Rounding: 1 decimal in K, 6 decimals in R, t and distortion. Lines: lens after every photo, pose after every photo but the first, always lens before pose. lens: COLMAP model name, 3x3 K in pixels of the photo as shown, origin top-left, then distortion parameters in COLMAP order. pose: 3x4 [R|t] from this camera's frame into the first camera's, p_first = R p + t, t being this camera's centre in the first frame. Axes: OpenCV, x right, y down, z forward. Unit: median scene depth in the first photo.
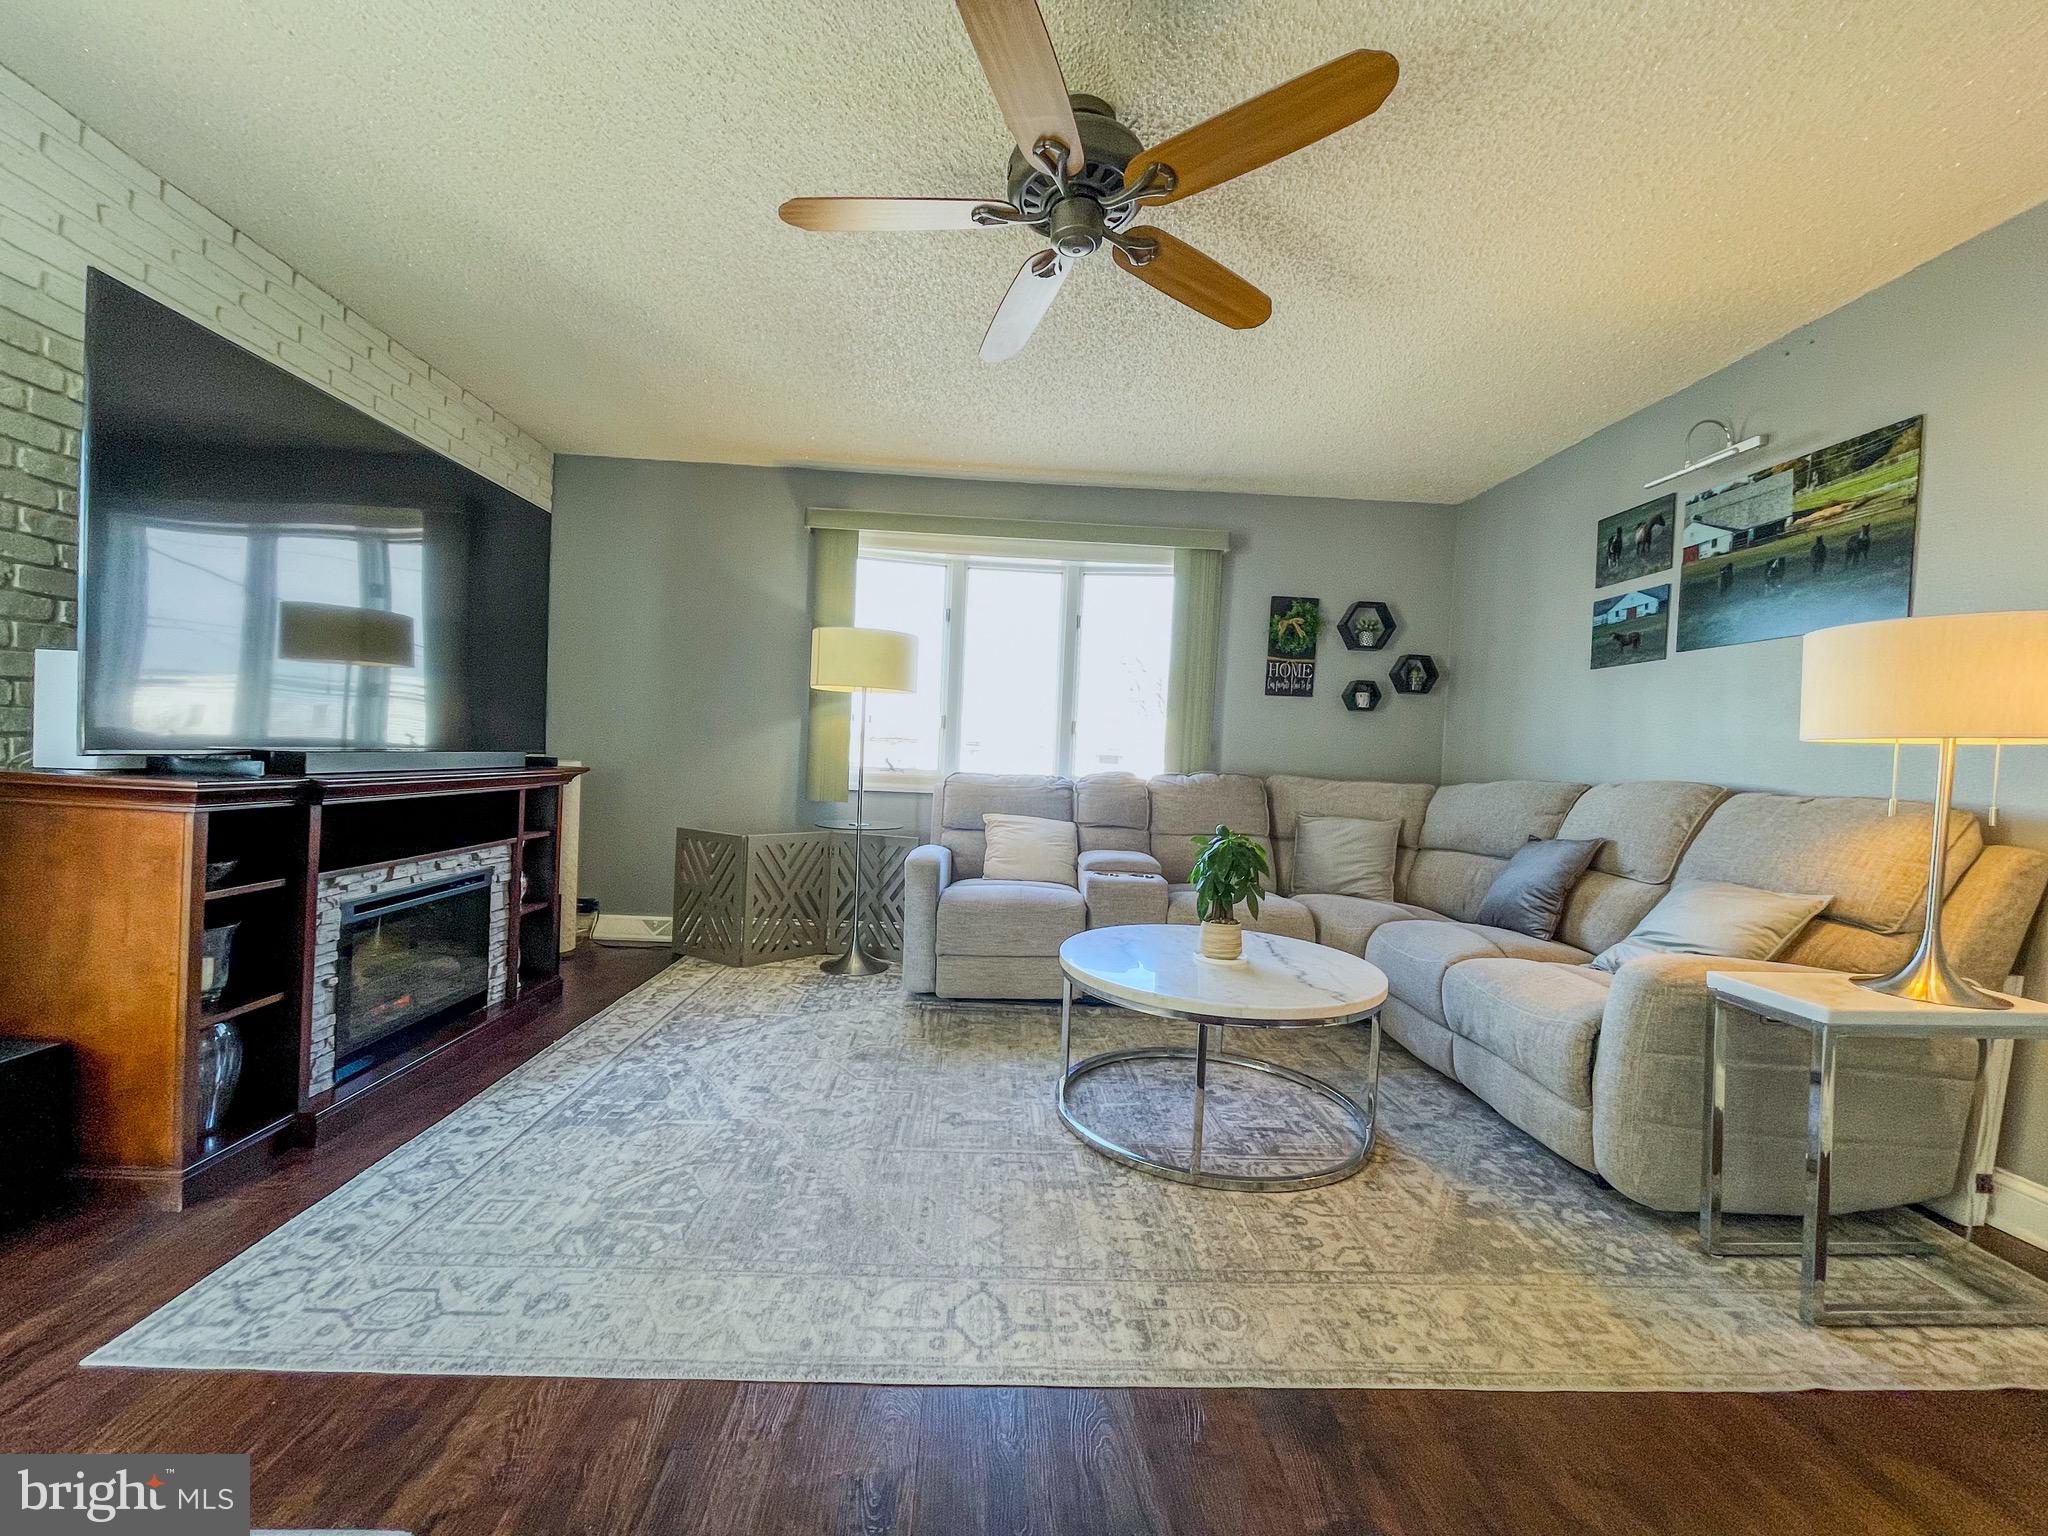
lens RADIAL K [[820.1, 0, 1012.5], [0, 820.1, 767.3], [0, 0, 1]] dist [-0.003110, 0.000216]
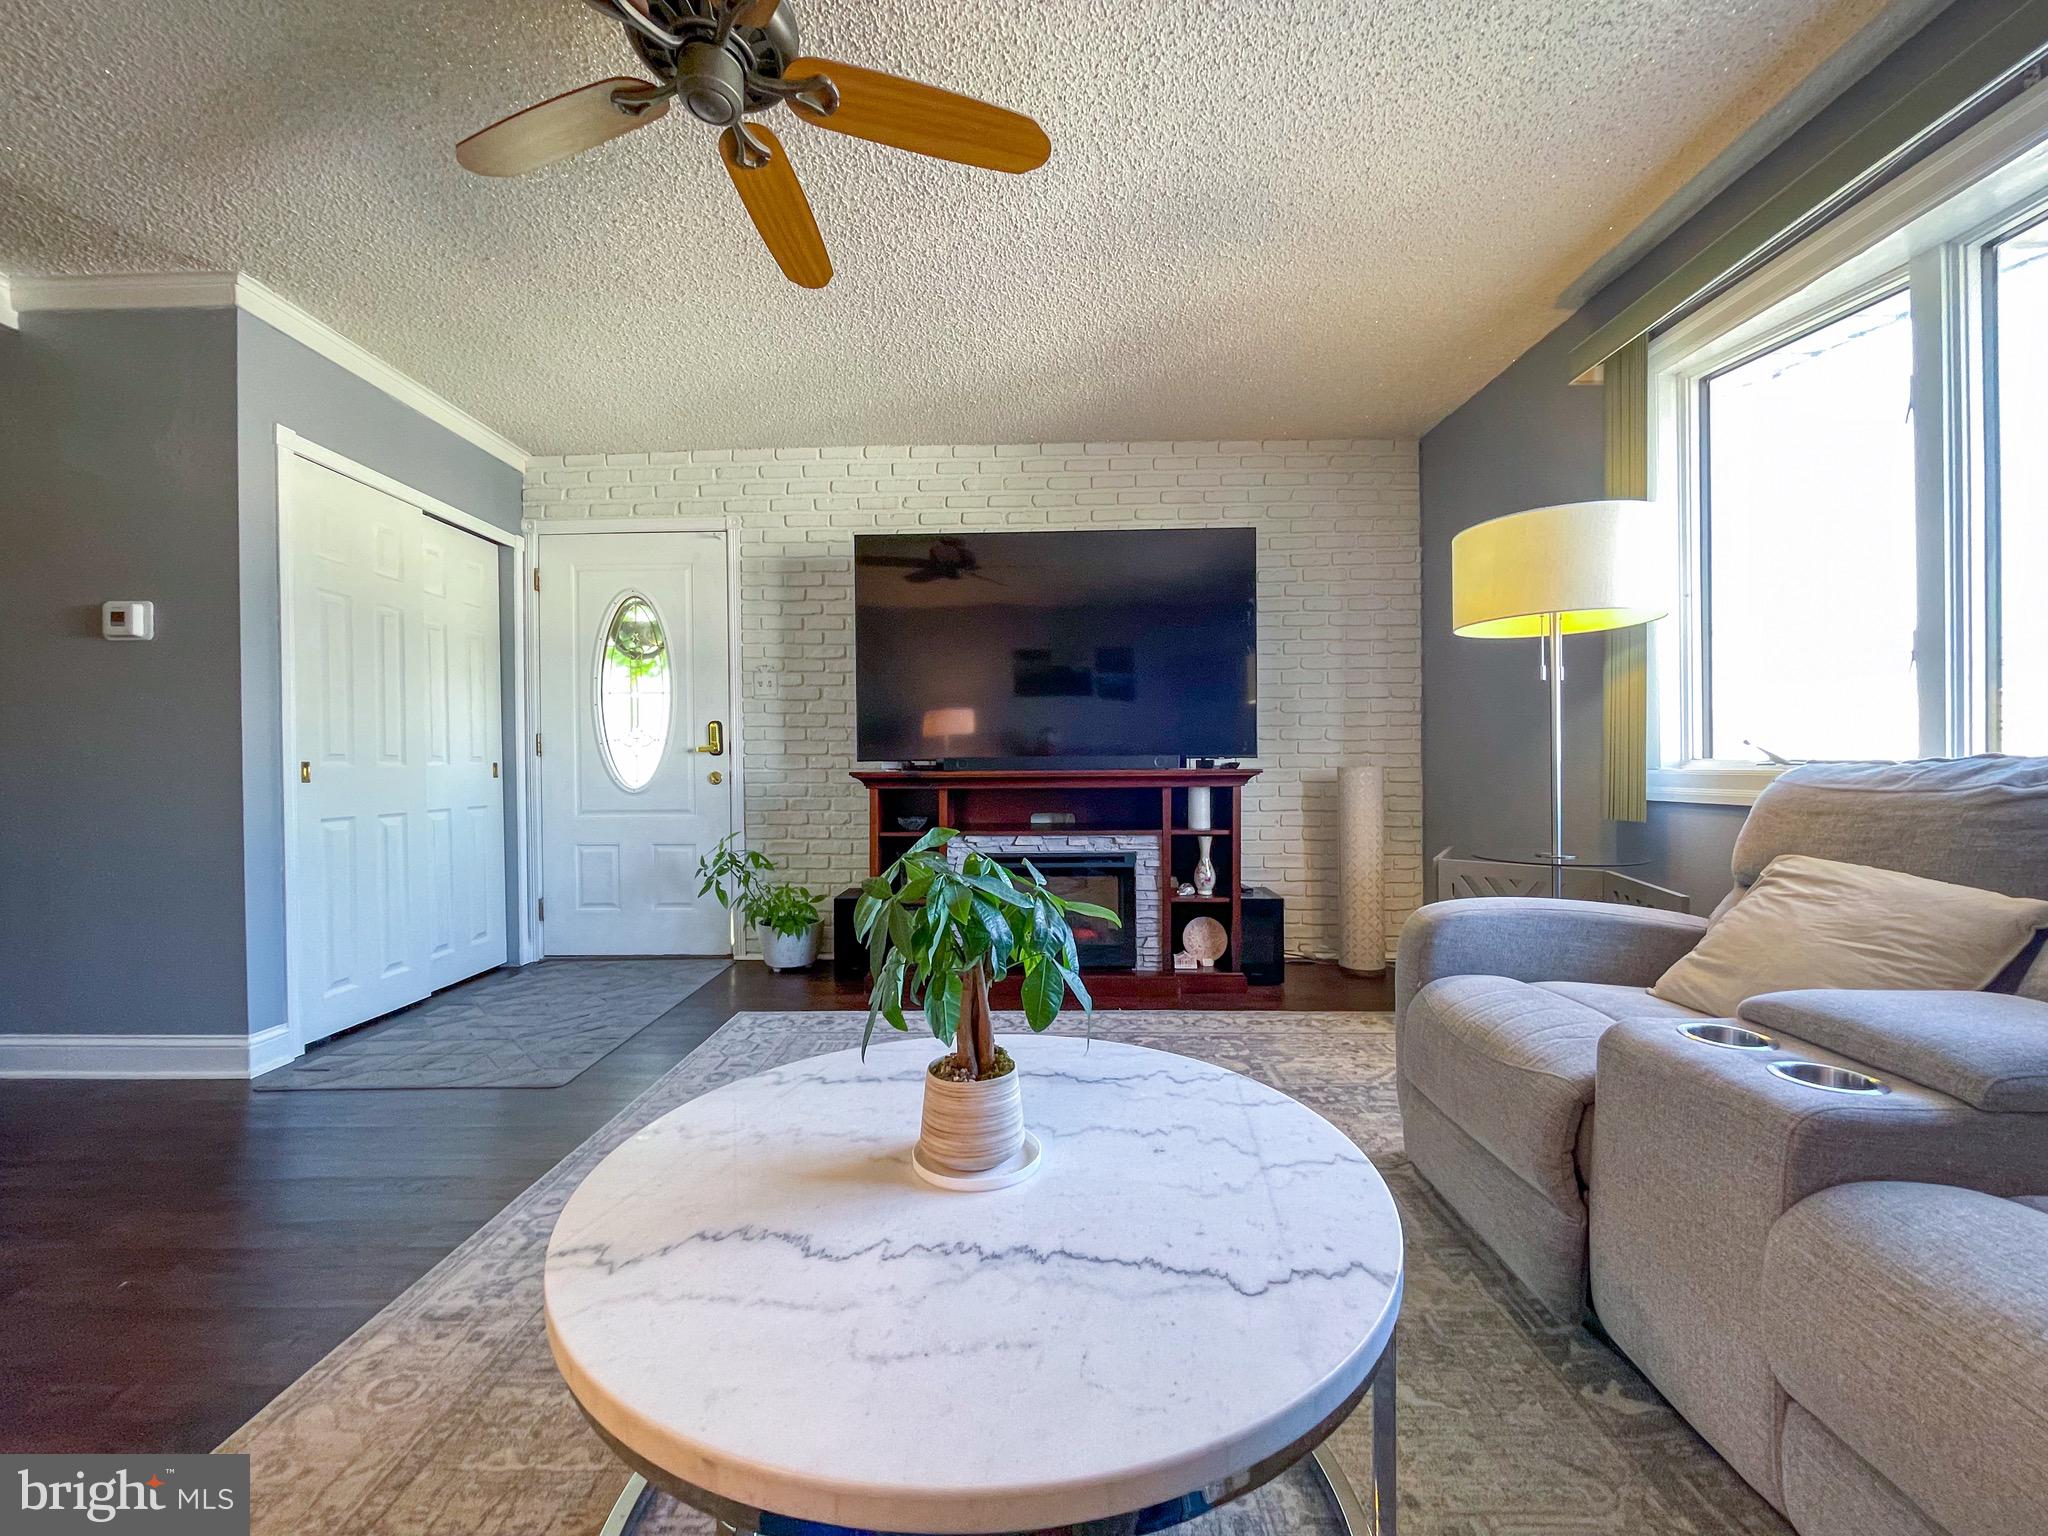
lens RADIAL K [[820.1, 0, 1010.1], [0, 820.1, 764.0], [0, 0, 1]] dist [-0.003110, 0.000216]
pose [[-0.051001, -0.043610, -0.997746, 0.576711], [-0.011830, 0.999002, -0.043060, 0.048893], [0.998629, 0.009607, -0.051466, 0.895056]]
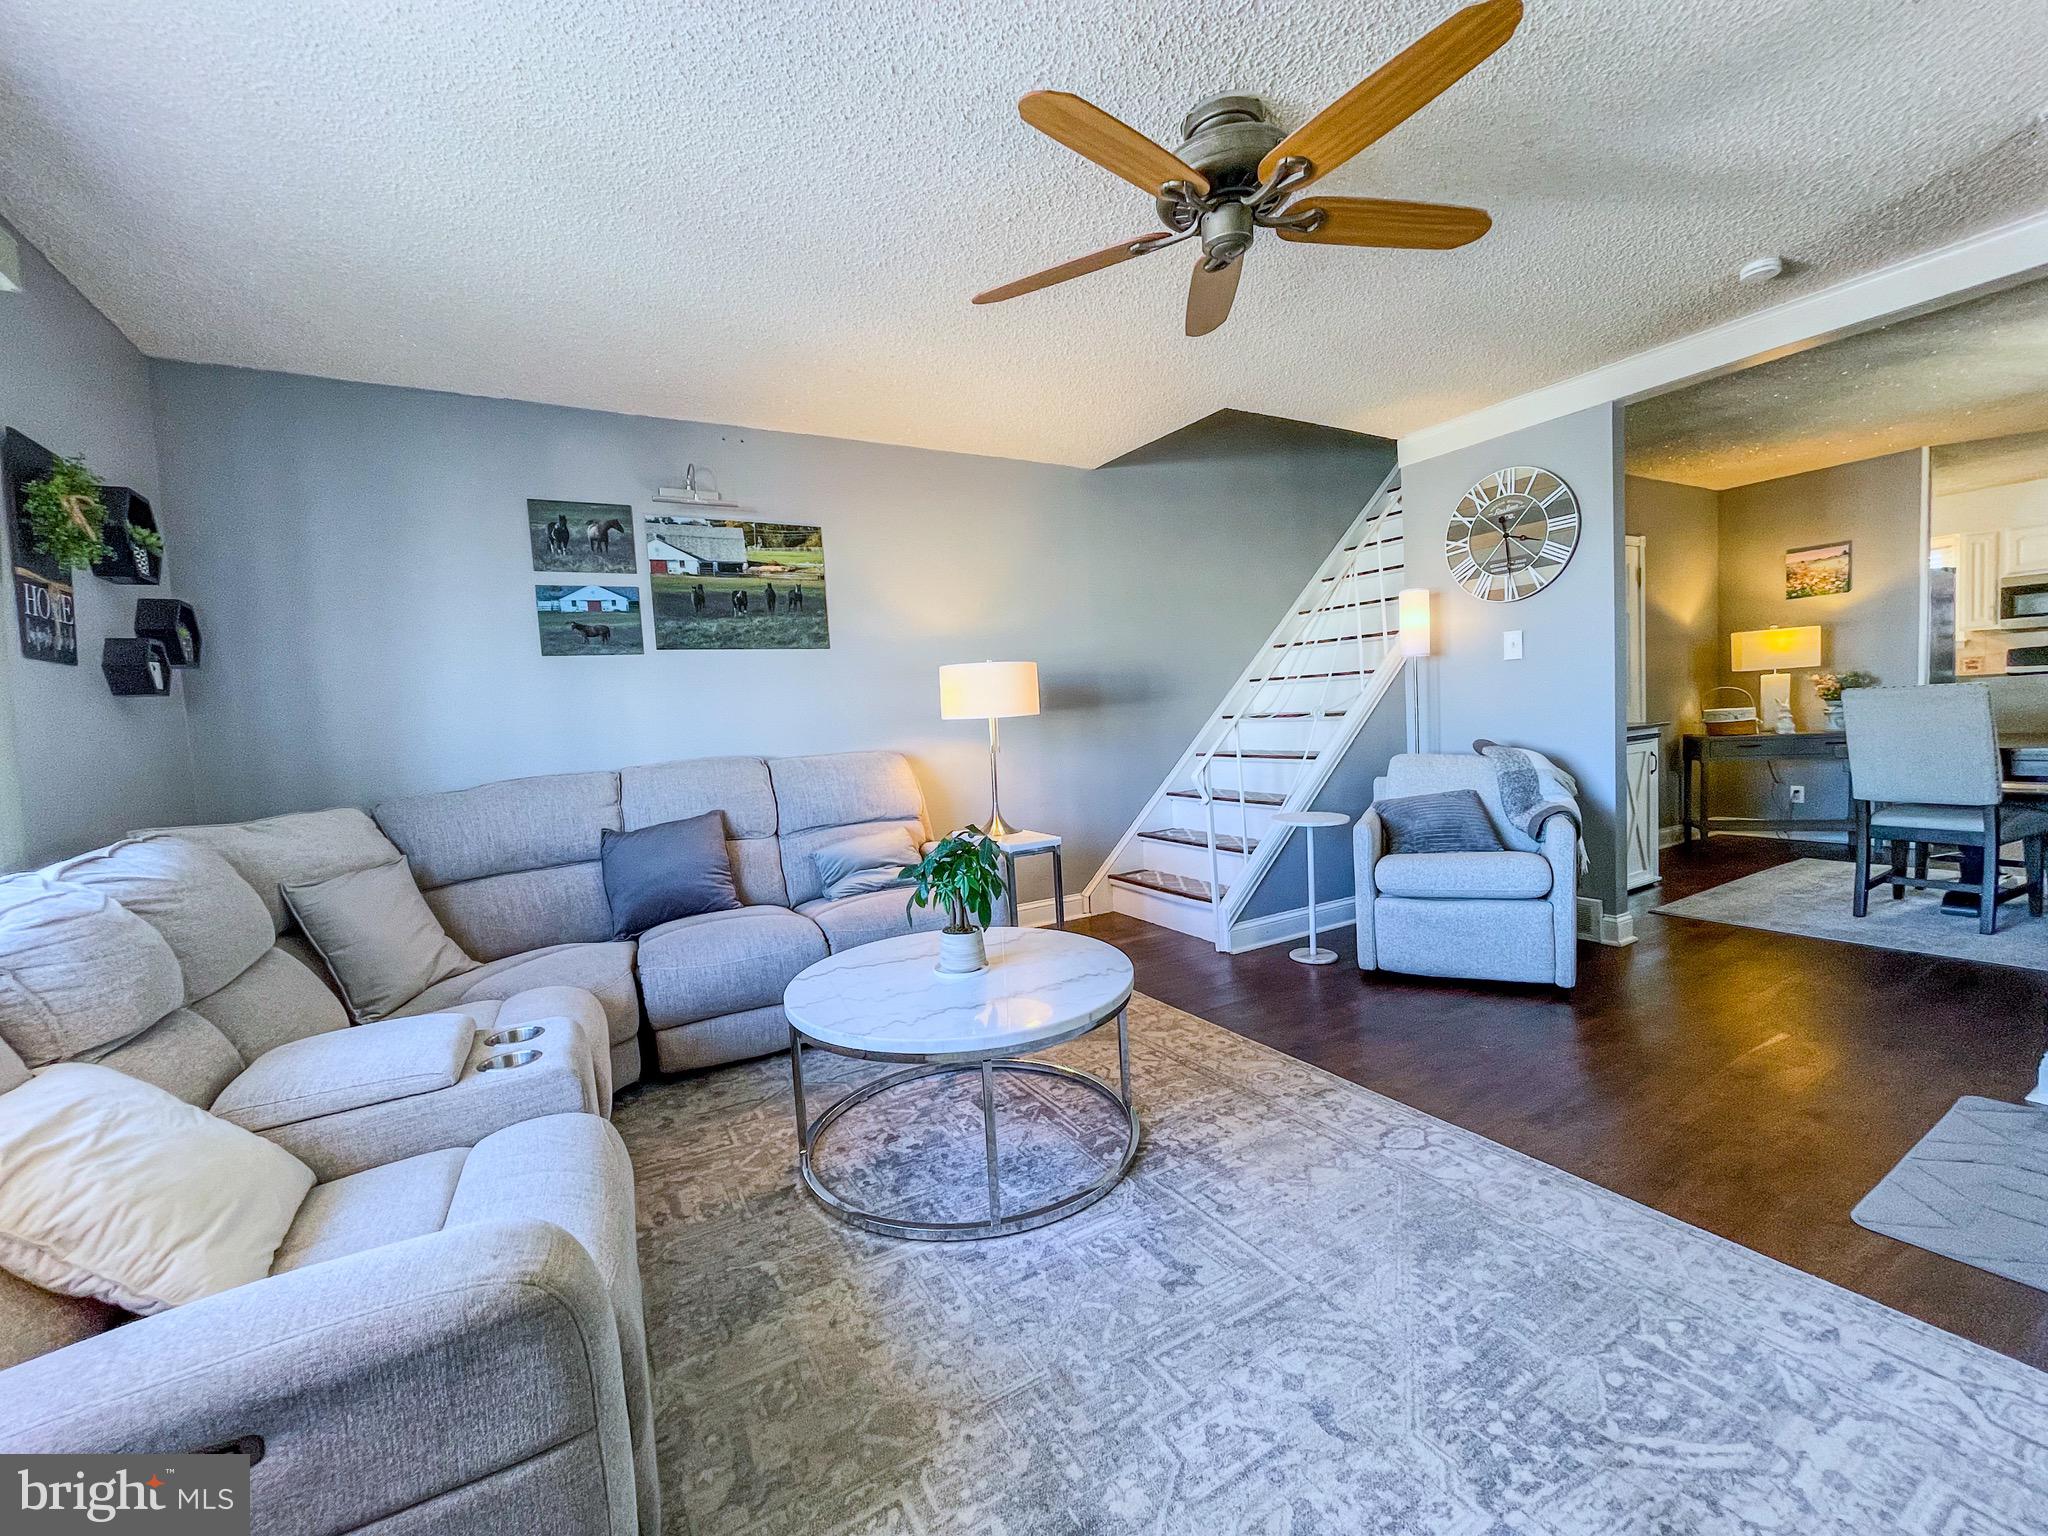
lens RADIAL K [[820.1, 0, 1025.5], [0, 820.1, 772.1], [0, 0, 1]] dist [-0.003110, 0.000216]
pose [[-0.467282, -0.072265, 0.881150, -0.495895], [0.054098, 0.992449, 0.110082, -0.072699], [-0.882452, 0.099108, -0.459844, 1.158380]]
